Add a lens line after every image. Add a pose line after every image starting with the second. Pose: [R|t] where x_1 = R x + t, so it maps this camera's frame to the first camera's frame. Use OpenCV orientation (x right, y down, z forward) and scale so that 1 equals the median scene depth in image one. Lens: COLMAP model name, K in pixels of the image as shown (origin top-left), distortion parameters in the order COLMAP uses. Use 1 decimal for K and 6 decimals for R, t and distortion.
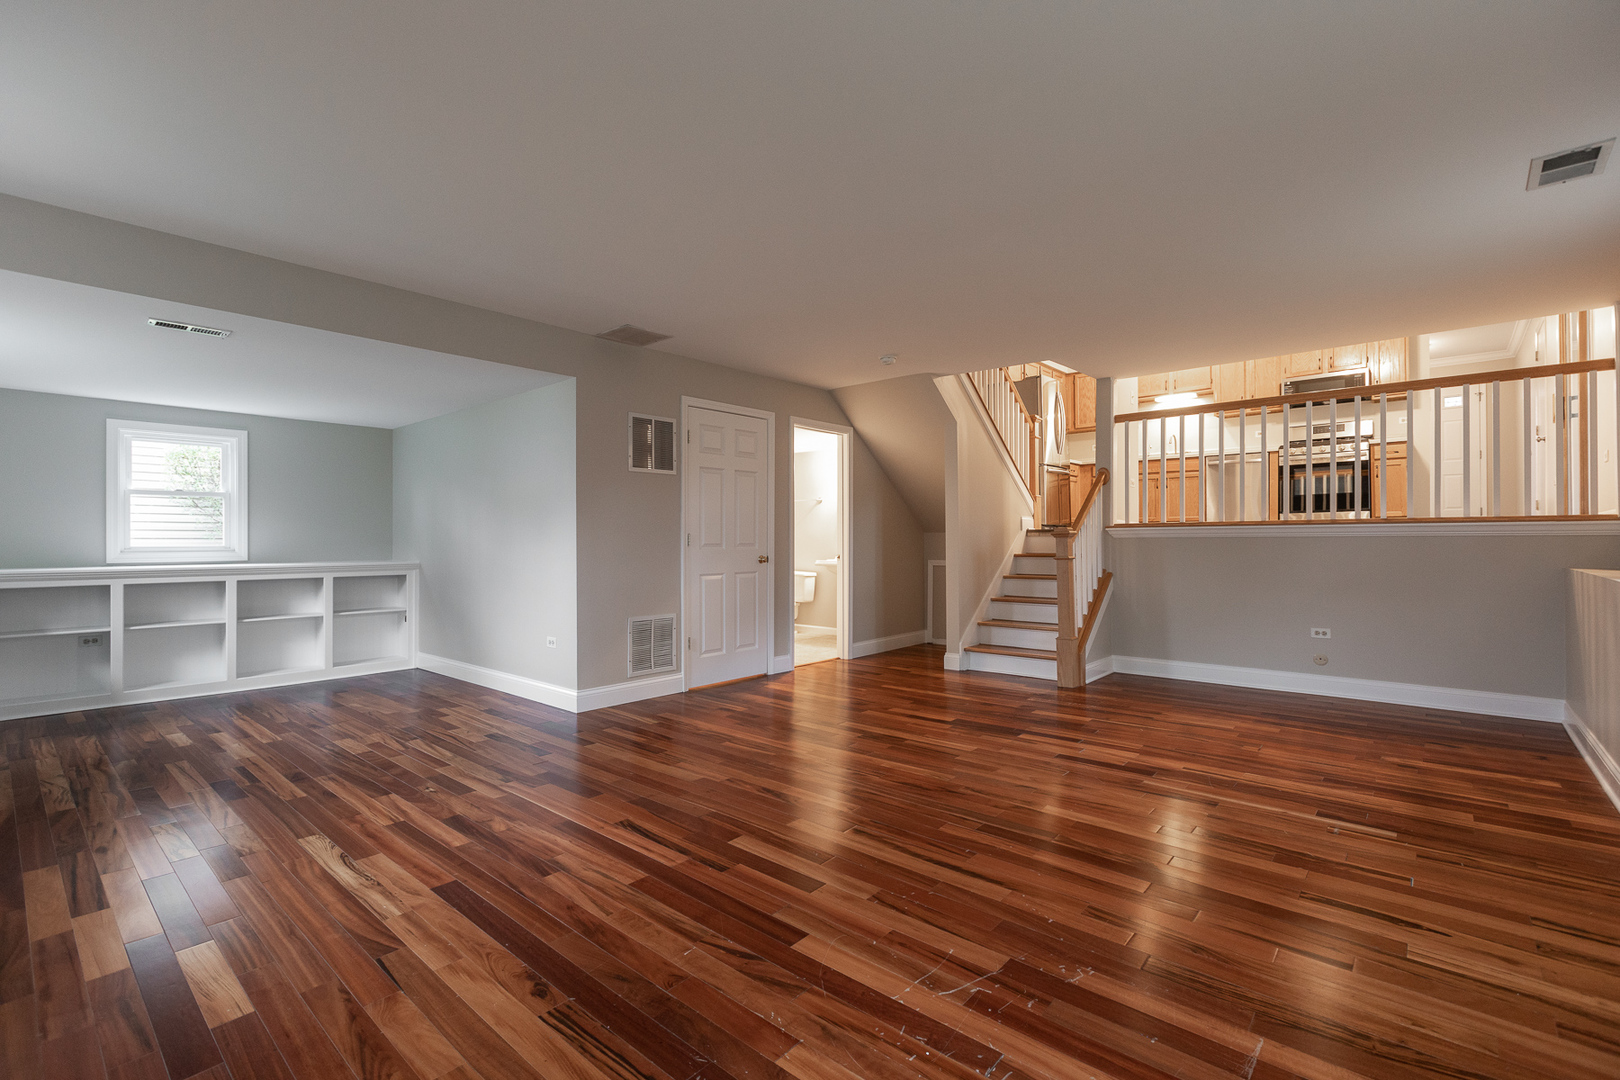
lens RADIAL K [[724.9, 0, 810.0], [0, 724.9, 540.0], [0, 0, 1]] dist [-0.000431, -0.000007]
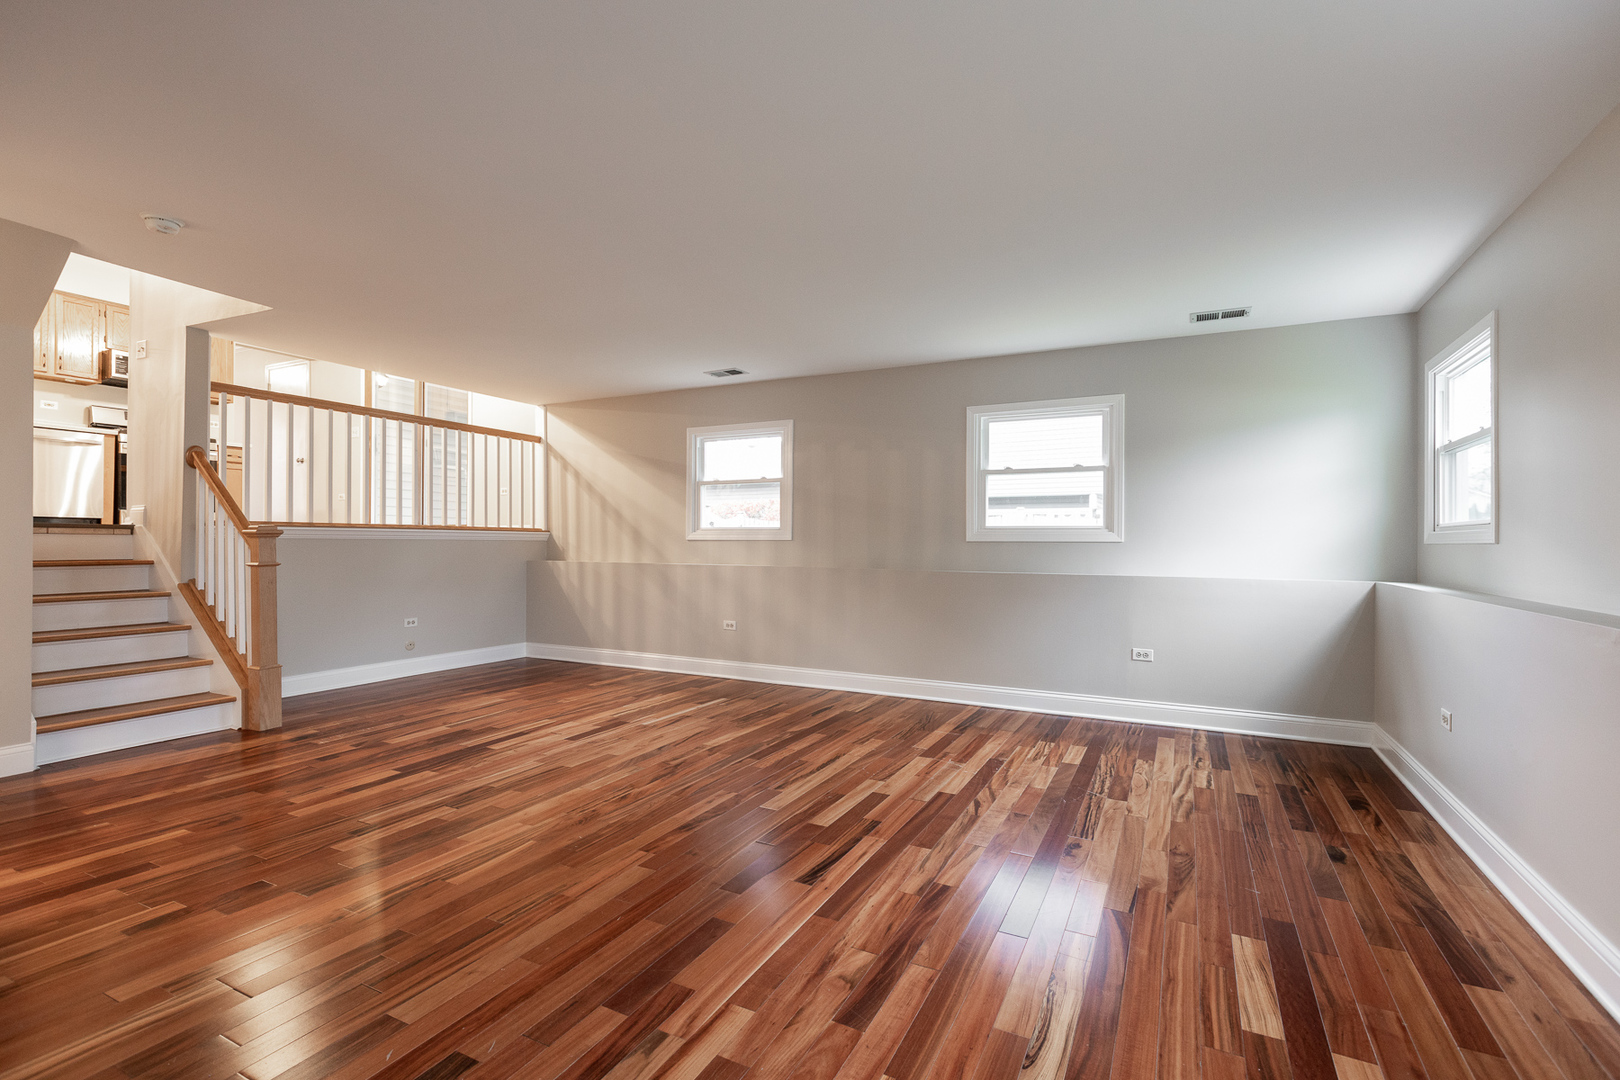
lens RADIAL K [[743.7, 0, 810.0], [0, 743.7, 540.0], [0, 0, 1]] dist [-0.001496, -0.000090]
pose [[-0.247287, 0.005852, 0.968925, -1.049506], [-0.004633, 0.999963, -0.007222, 0.003059], [-0.968931, -0.006275, -0.247250, 1.163287]]
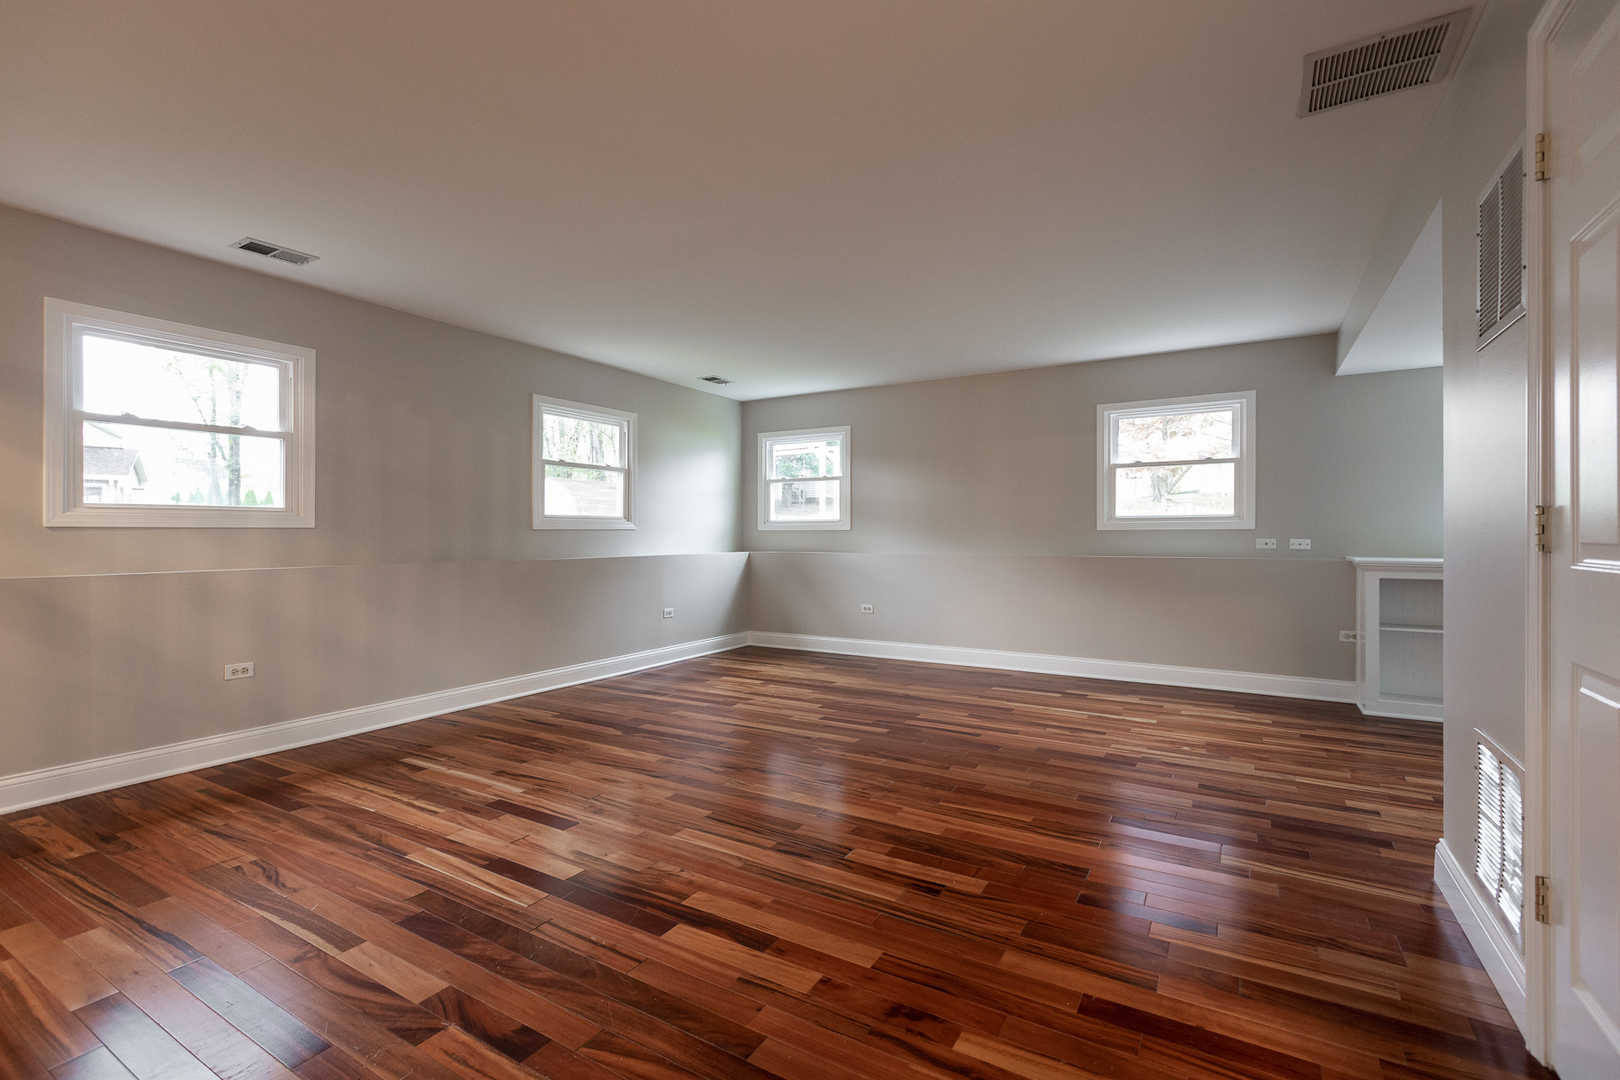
lens RADIAL K [[724.9, 0, 810.0], [0, 724.9, 540.0], [0, 0, 1]] dist [-0.000431, -0.000007]
pose [[-0.983448, 0.005521, -0.181106, 0.295028], [0.003332, 0.999918, 0.012390, -0.002319], [0.181160, 0.011582, -0.983386, 2.215138]]
